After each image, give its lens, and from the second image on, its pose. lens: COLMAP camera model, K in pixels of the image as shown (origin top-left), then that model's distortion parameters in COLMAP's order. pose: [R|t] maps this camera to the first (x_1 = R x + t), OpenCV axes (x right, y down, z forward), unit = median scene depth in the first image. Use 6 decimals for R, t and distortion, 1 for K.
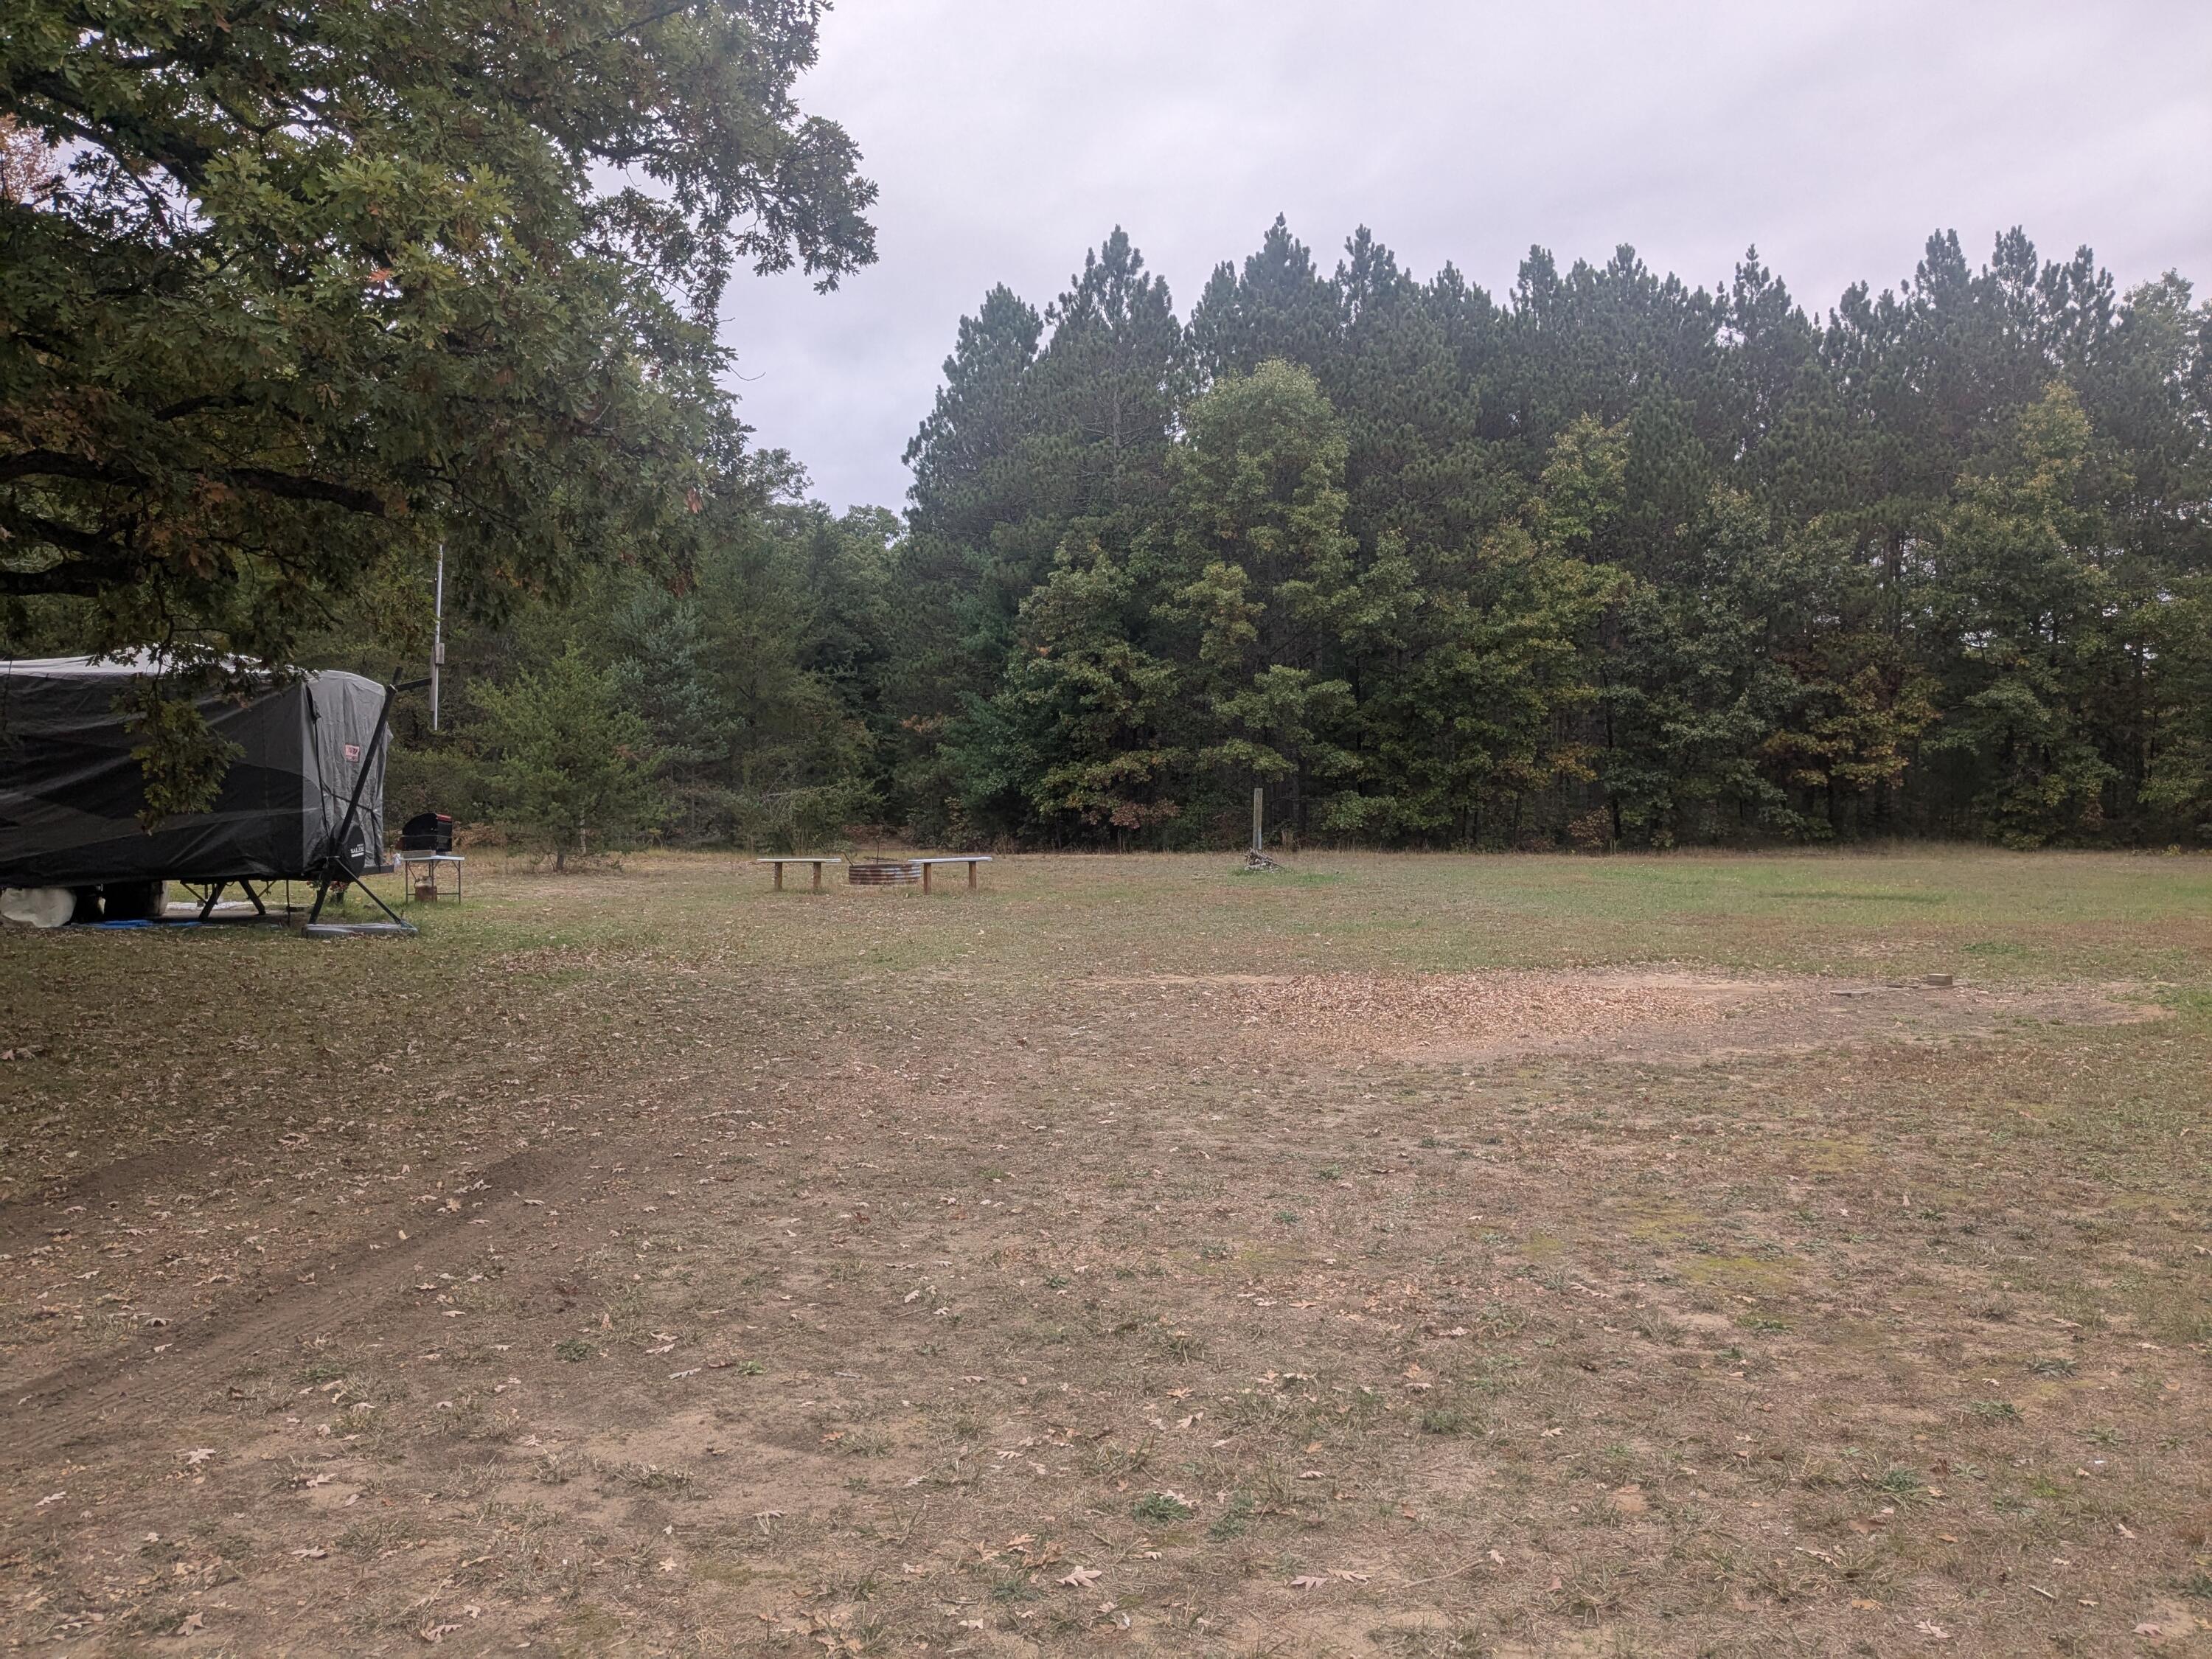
lens RADIAL K [[1781.0, 0, 1097.9], [0, 1781.0, 812.6], [0, 0, 1]] dist [0.037275, -0.065504]
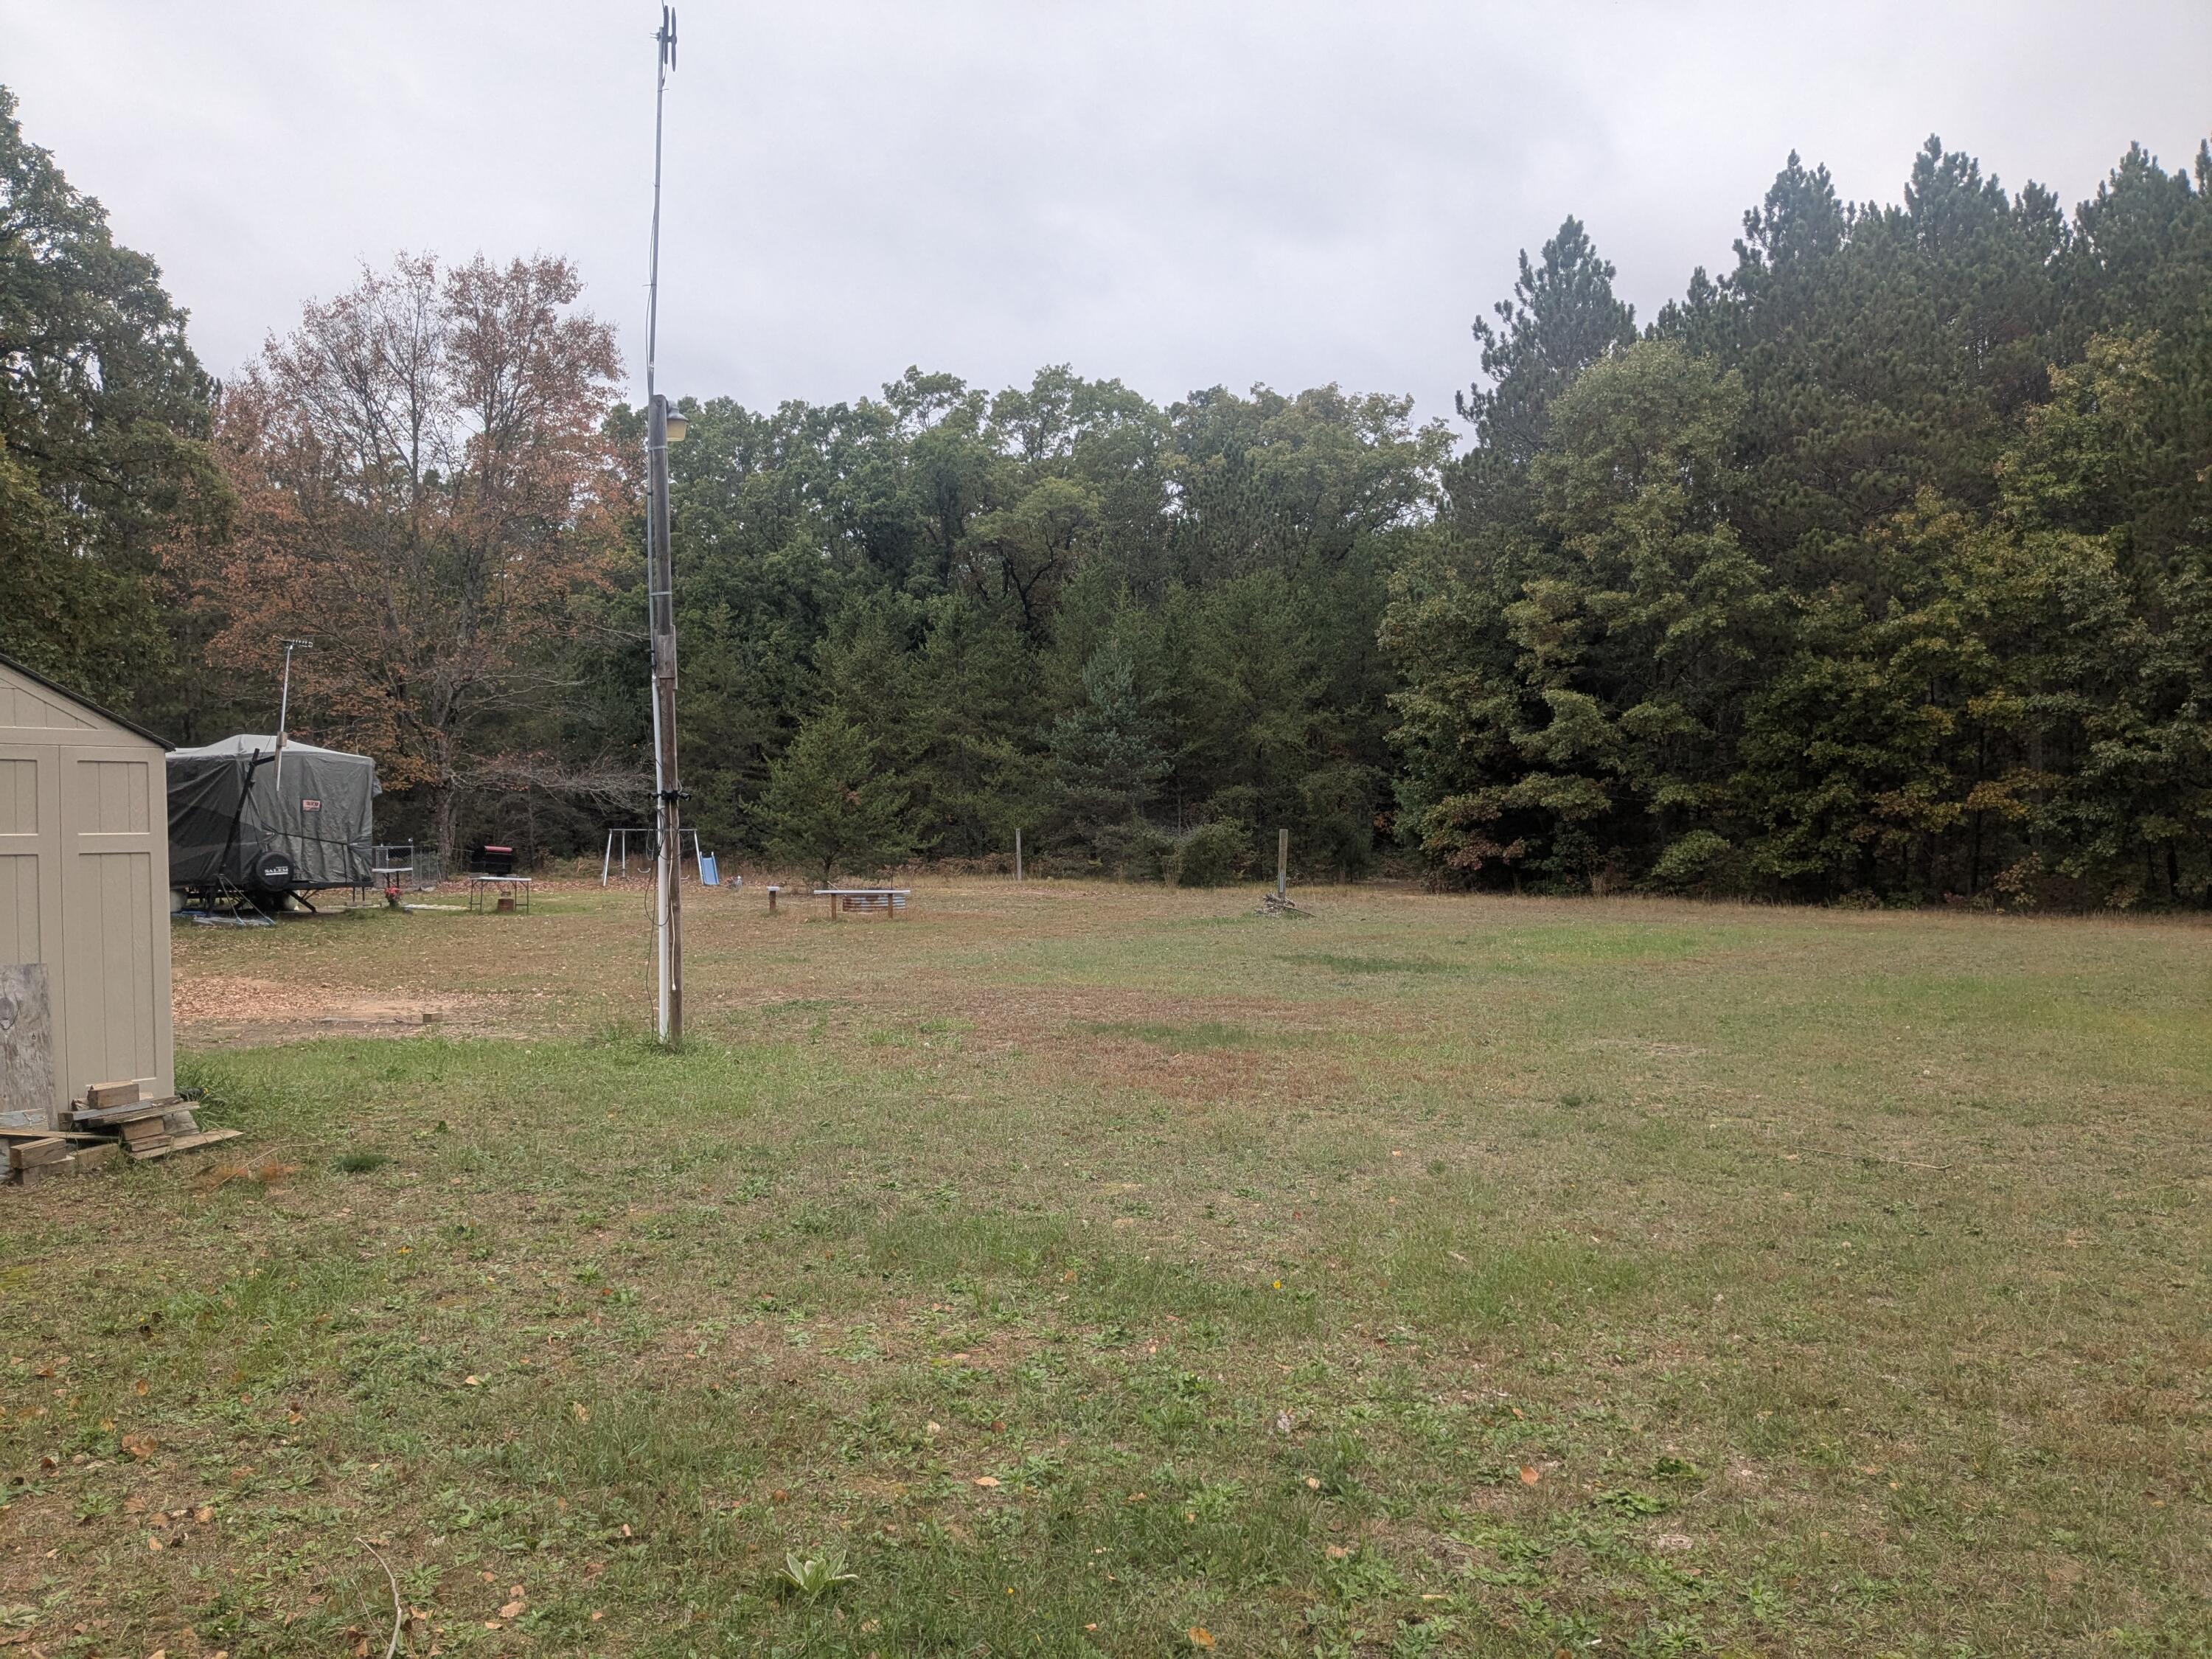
lens RADIAL K [[1781.0, 0, 1100.1], [0, 1781.0, 846.2], [0, 0, 1]] dist [0.037275, -0.065504]
pose [[0.732183, 0.012705, -0.680989, 0.518303], [-0.009336, 0.999919, 0.008618, -0.009083], [0.681044, 0.000048, 0.732243, 0.170806]]
